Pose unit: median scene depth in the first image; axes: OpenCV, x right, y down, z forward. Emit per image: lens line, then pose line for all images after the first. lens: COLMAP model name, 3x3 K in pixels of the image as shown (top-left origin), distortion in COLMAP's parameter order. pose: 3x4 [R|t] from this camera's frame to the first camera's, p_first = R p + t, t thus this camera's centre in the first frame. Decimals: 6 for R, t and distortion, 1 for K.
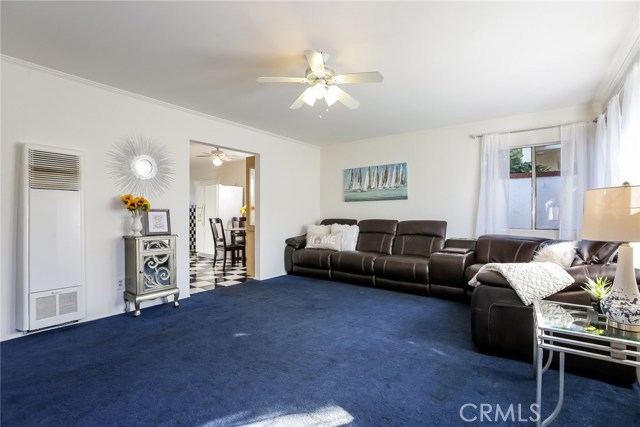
lens RADIAL K [[294.1, 0, 321.0], [0, 294.1, 213.3], [0, 0, 1]] dist [-0.004806, 0.000064]
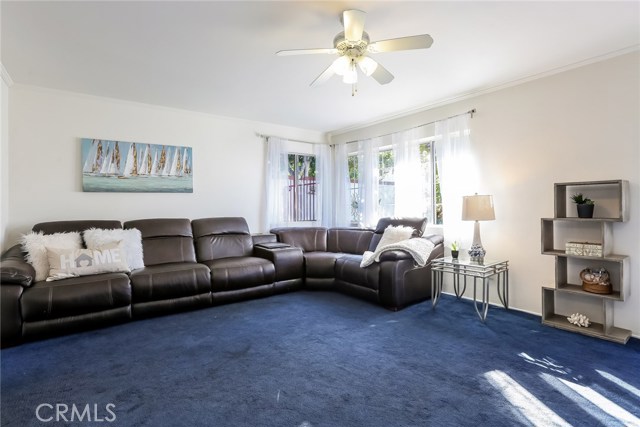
lens RADIAL K [[313.3, 0, 320.3], [0, 313.3, 209.0], [0, 0, 1]] dist [-0.028252, -0.000064]
pose [[0.311598, -0.006477, 0.950192, -0.411398], [0.012868, 0.999914, 0.002596, -0.000445], [-0.950127, 0.011418, 0.311655, 0.393640]]
